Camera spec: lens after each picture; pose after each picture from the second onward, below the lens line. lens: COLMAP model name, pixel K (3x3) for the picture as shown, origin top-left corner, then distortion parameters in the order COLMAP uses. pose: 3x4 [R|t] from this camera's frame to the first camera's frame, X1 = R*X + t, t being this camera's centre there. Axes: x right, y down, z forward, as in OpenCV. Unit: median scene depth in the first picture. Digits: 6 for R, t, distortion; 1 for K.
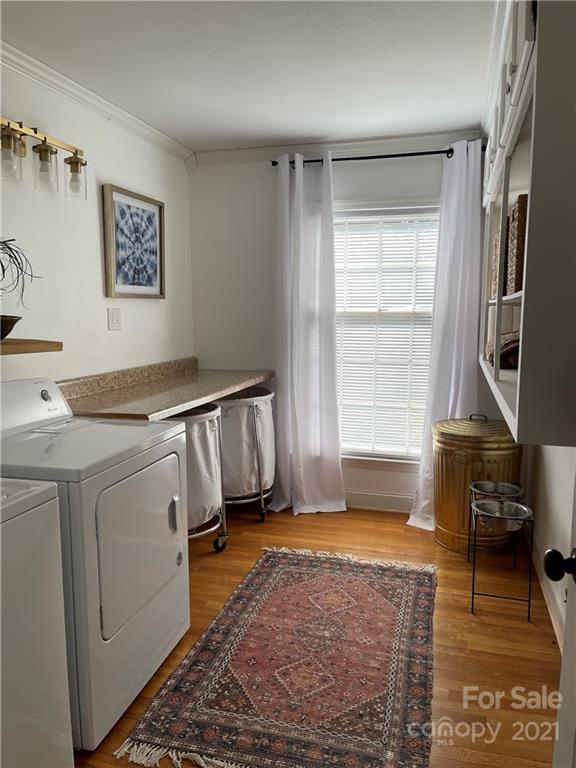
lens RADIAL K [[587.7, 0, 287.5], [0, 587.7, 382.2], [0, 0, 1]] dist [0.007389, -0.012596]
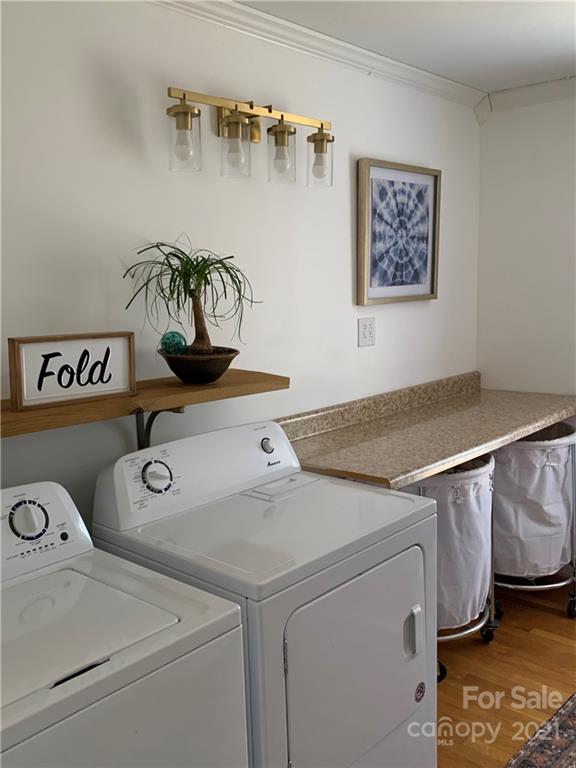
lens RADIAL K [[731.8, 0, 289.9], [0, 731.8, 384.1], [0, 0, 1]] dist [0.048520, 0.000000]
pose [[0.908039, 0.042987, -0.416675, 0.021550], [-0.033818, 0.998997, 0.029364, -0.064537], [0.417519, -0.012573, 0.908581, 0.075124]]
